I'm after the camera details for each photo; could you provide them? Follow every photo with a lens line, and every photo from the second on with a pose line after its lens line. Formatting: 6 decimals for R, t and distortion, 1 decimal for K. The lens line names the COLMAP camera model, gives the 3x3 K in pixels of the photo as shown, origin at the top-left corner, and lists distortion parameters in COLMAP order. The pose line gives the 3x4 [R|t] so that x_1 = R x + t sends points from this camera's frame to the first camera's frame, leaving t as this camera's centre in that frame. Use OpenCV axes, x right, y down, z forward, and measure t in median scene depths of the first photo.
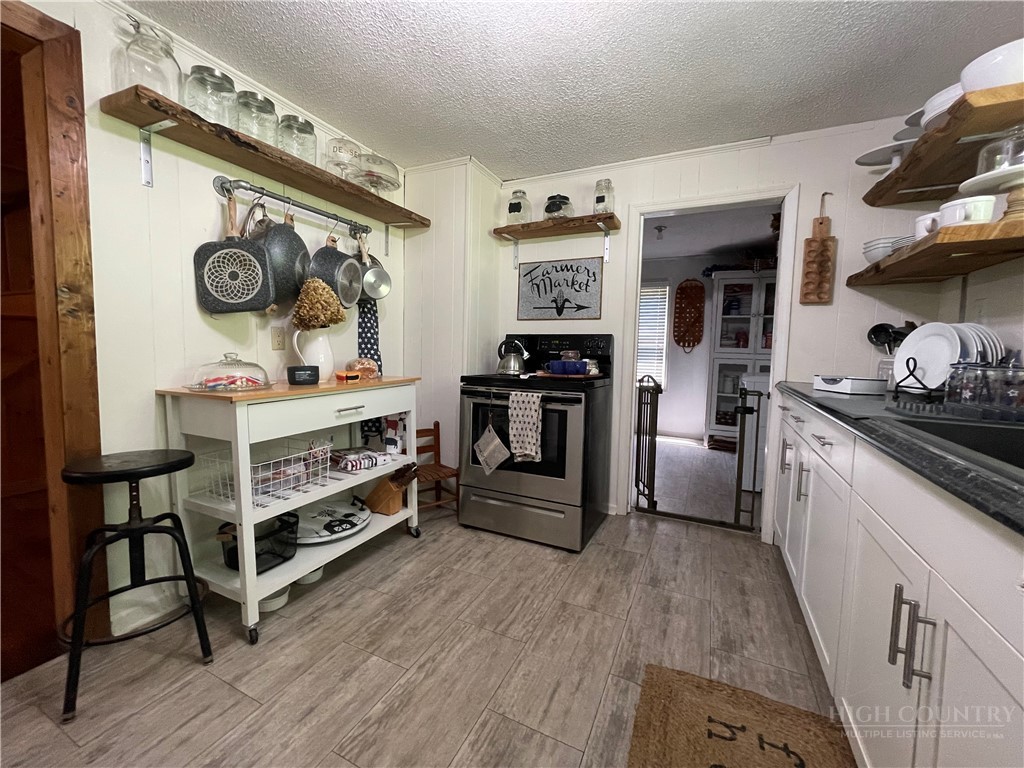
lens RADIAL K [[412.8, 0, 513.8], [0, 412.8, 379.7], [0, 0, 1]] dist [-0.000614, -0.000631]
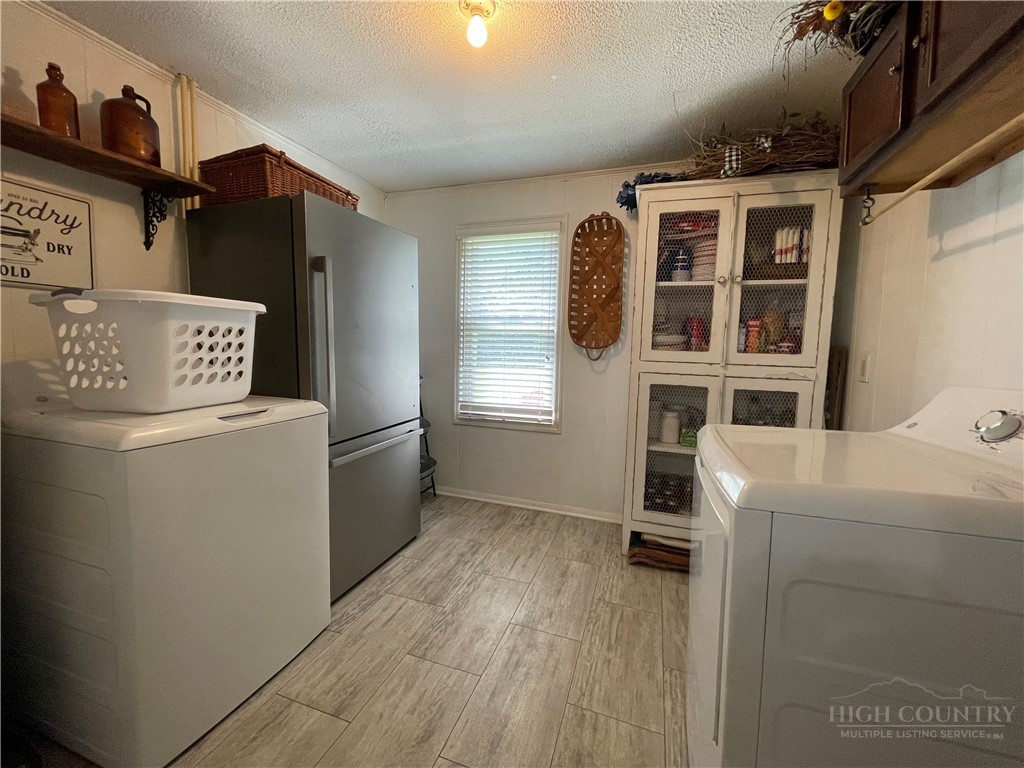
lens RADIAL K [[412.8, 0, 511.6], [0, 412.8, 381.3], [0, 0, 1]] dist [-0.000614, -0.000631]
pose [[0.994631, -0.007716, 0.103194, 0.576577], [0.006327, 0.999885, 0.013778, -0.100010], [-0.103288, -0.013051, 0.994566, 1.082352]]
